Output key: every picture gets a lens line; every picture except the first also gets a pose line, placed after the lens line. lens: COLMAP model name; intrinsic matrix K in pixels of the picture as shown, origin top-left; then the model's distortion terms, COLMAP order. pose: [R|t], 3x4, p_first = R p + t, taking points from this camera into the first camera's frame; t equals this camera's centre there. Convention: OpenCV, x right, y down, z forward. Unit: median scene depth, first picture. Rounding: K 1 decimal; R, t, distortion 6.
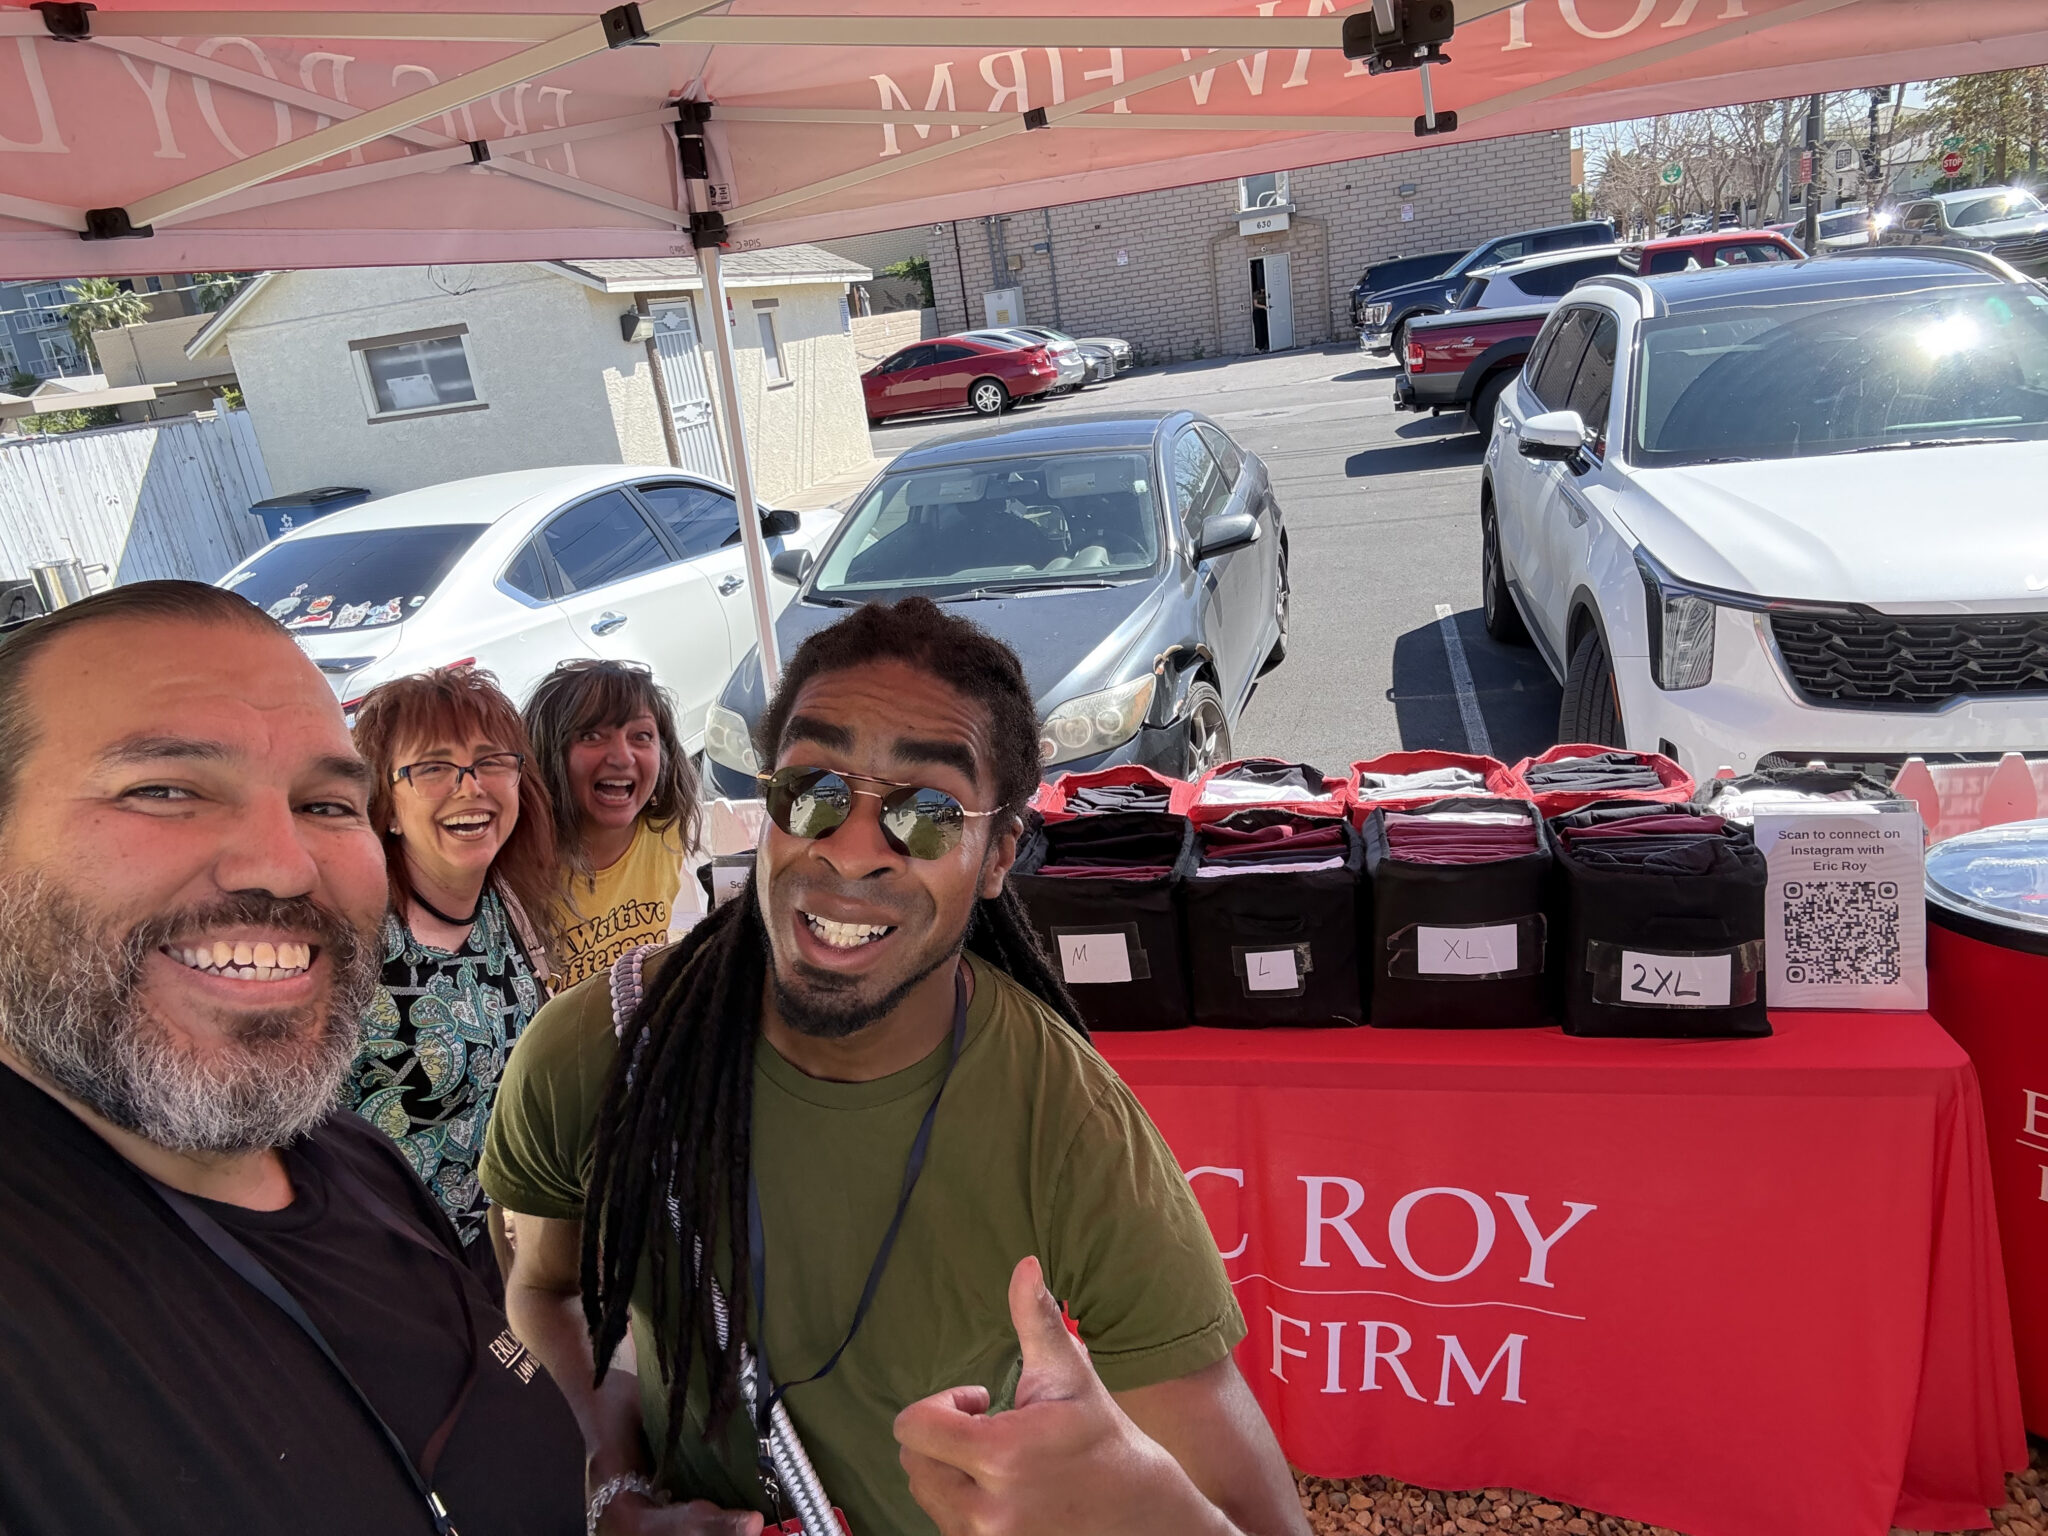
lens RADIAL K [[1407.8, 0, 1024.0], [0, 1407.8, 768.0], [0, 0, 1]] dist [0.086634, -0.104258]
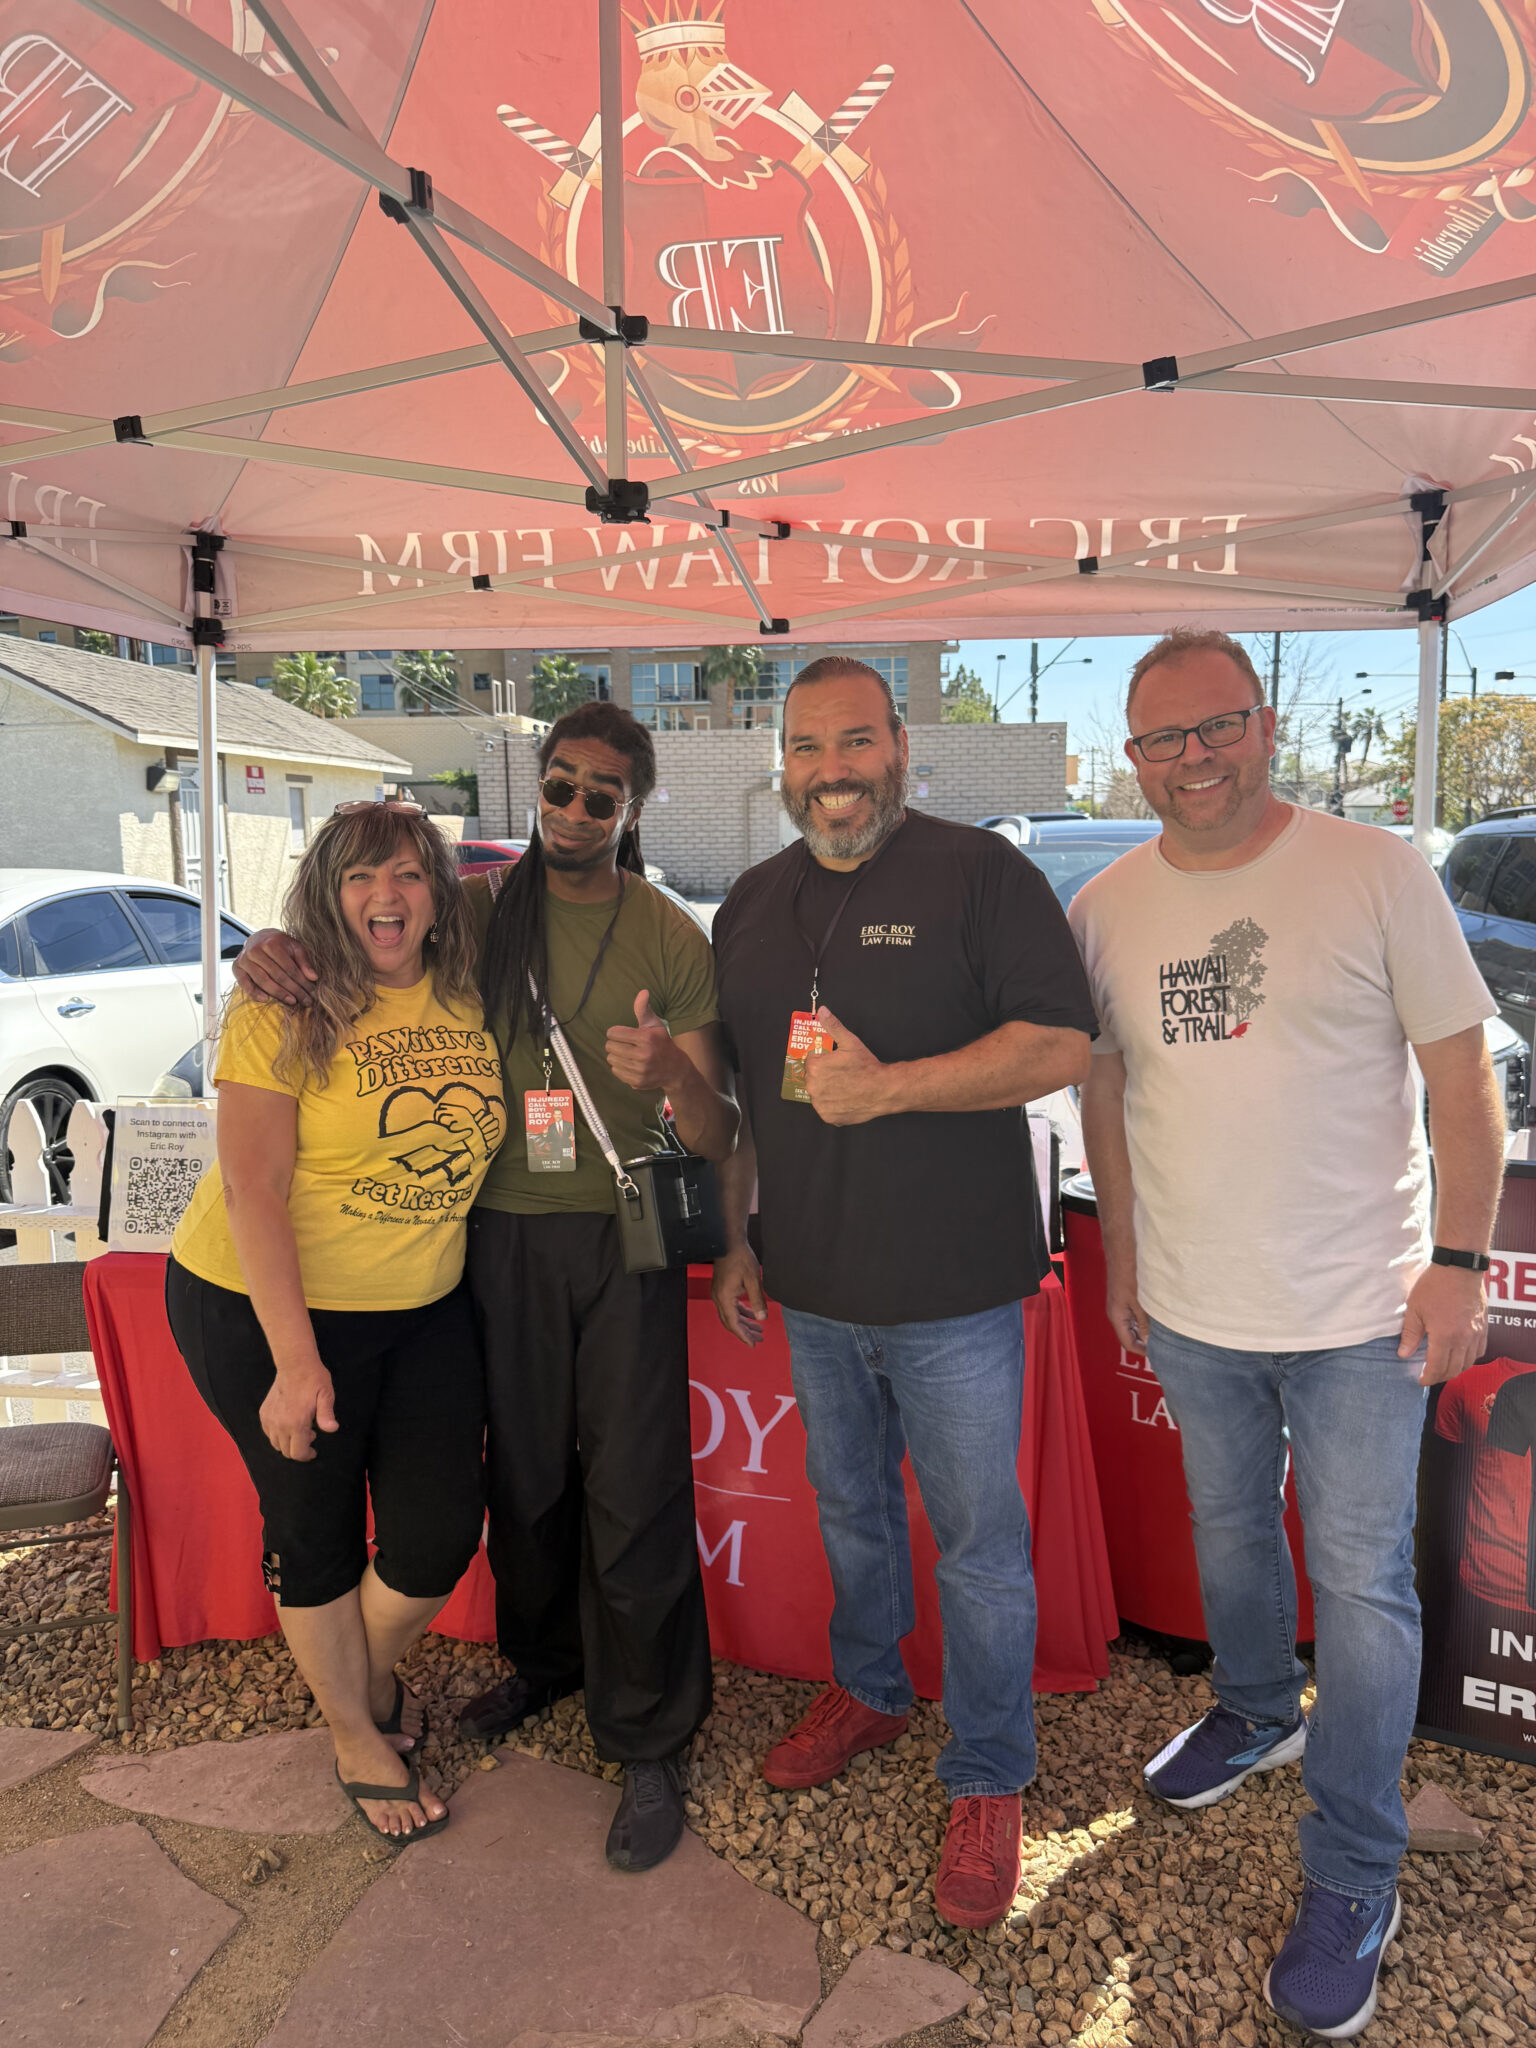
lens RADIAL K [[1442.6, 0, 768.0], [0, 1442.6, 1024.0], [0, 0, 1]] dist [0.074407, -0.106164]
pose [[0.984735, 0.100575, 0.142062, 0.090221], [-0.071151, 0.977454, -0.198801, 0.138944], [-0.158854, 0.185659, 0.969689, -0.188462]]
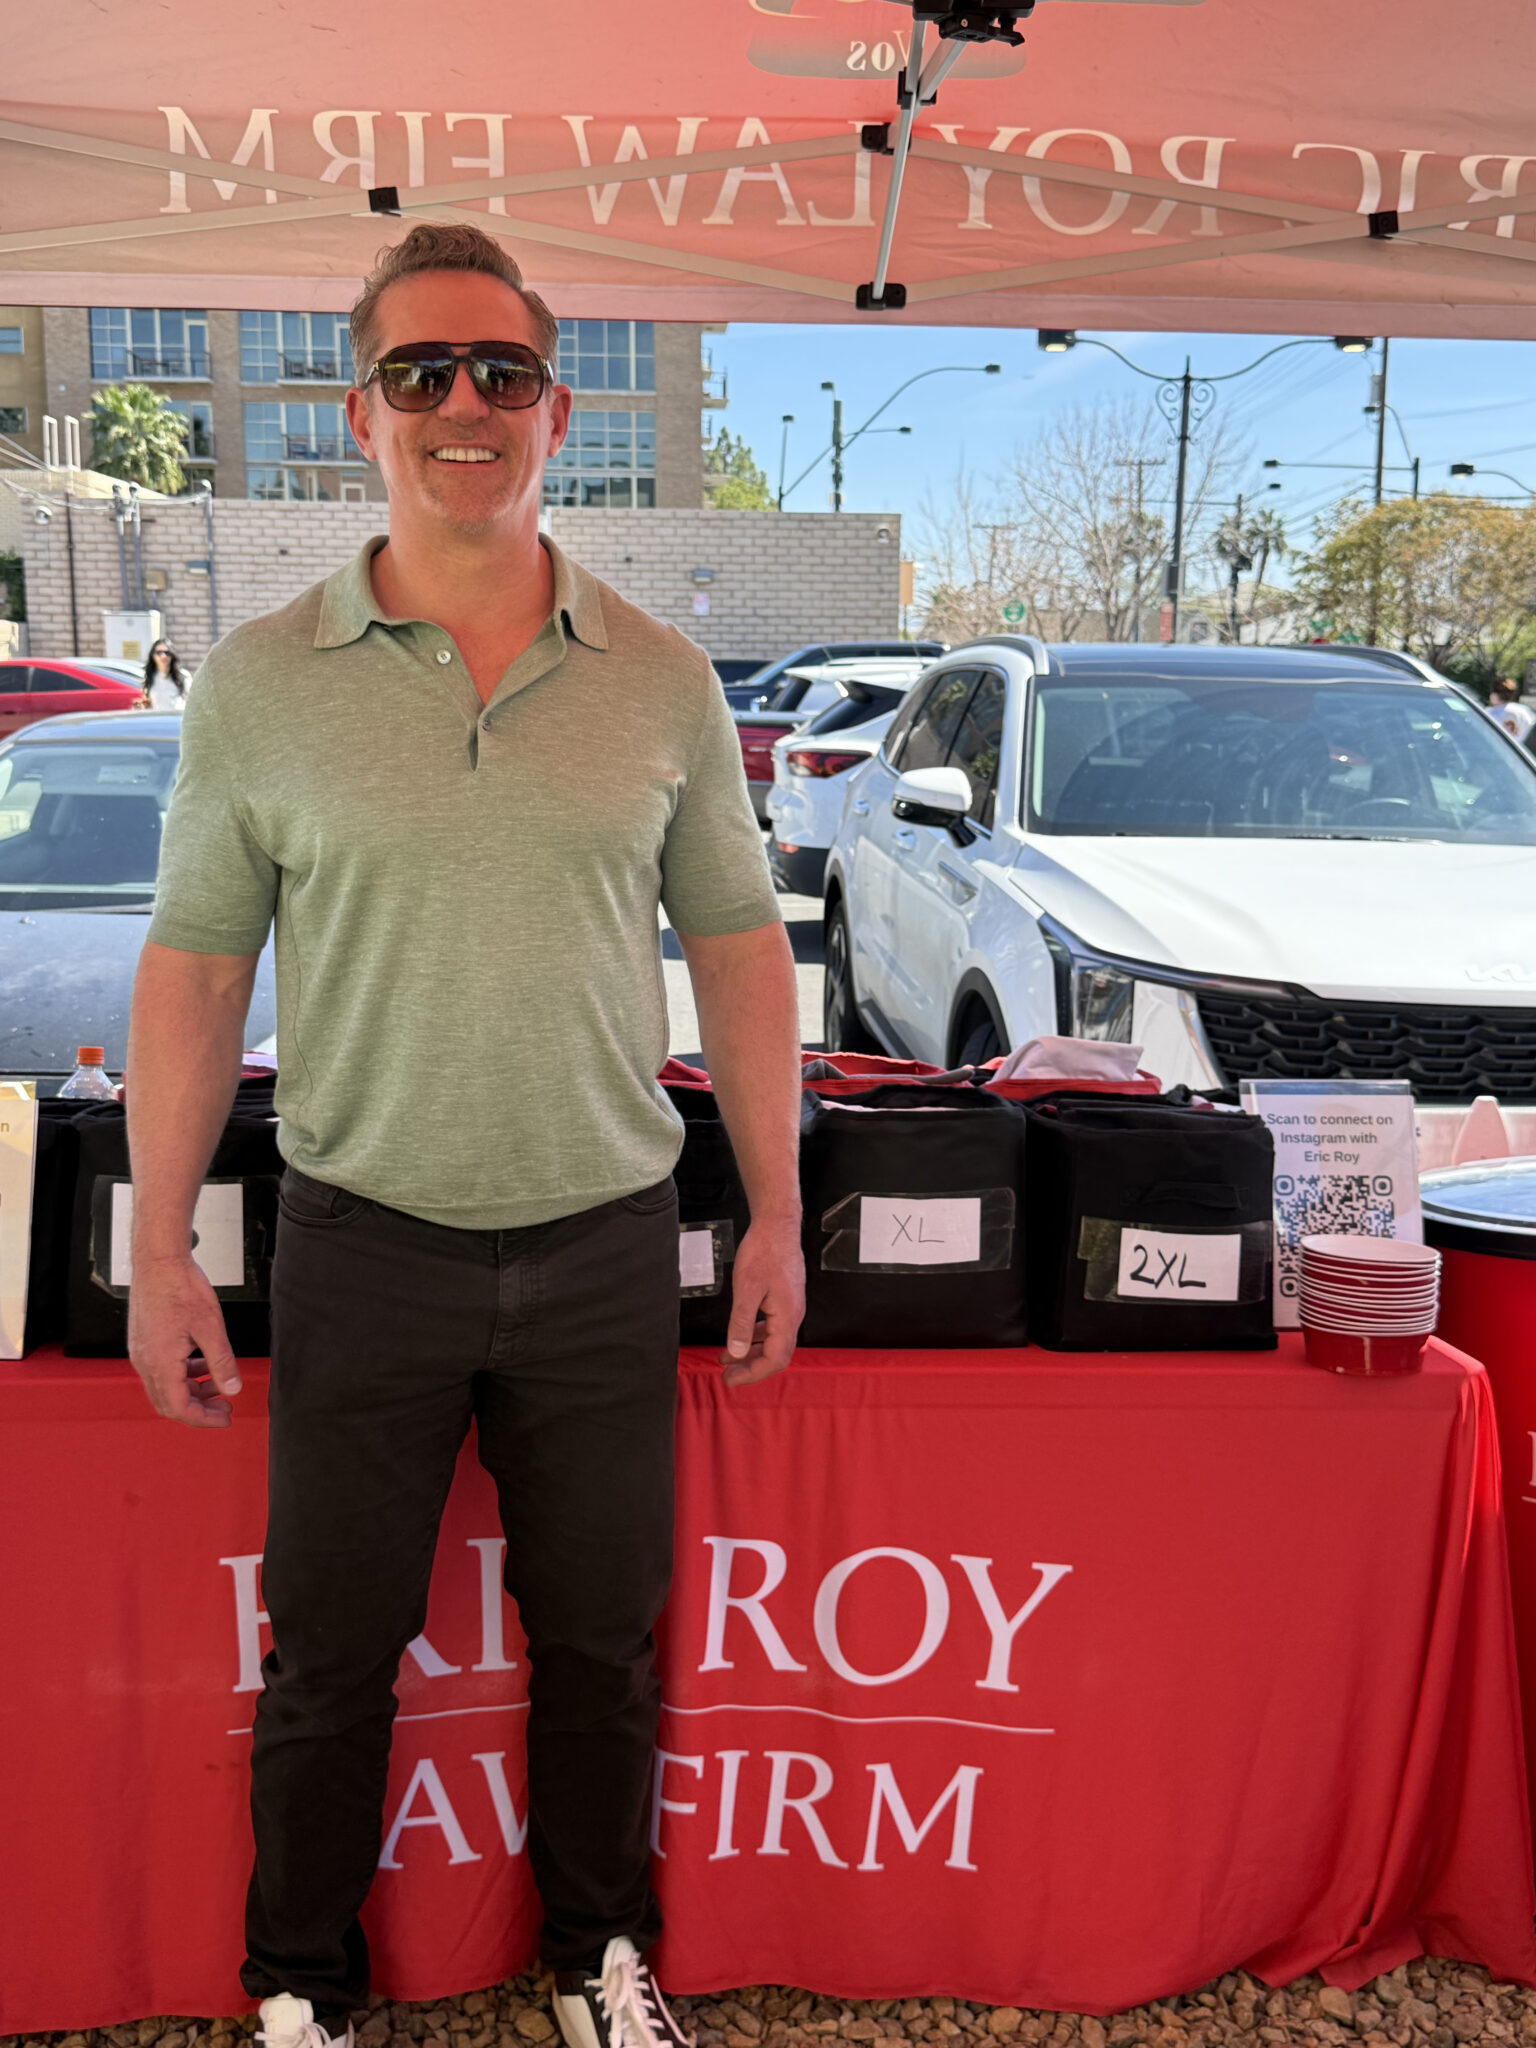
lens RADIAL K [[2022.3, 0, 773.8], [0, 2022.3, 1009.7], [0, 0, 1]] dist [0.197956, -0.479448]
pose [[0.948308, 0.090223, 0.304255, -0.070897], [-0.038041, 0.984140, -0.173269, 0.120918], [-0.315063, 0.152739, 0.936700, -0.025965]]
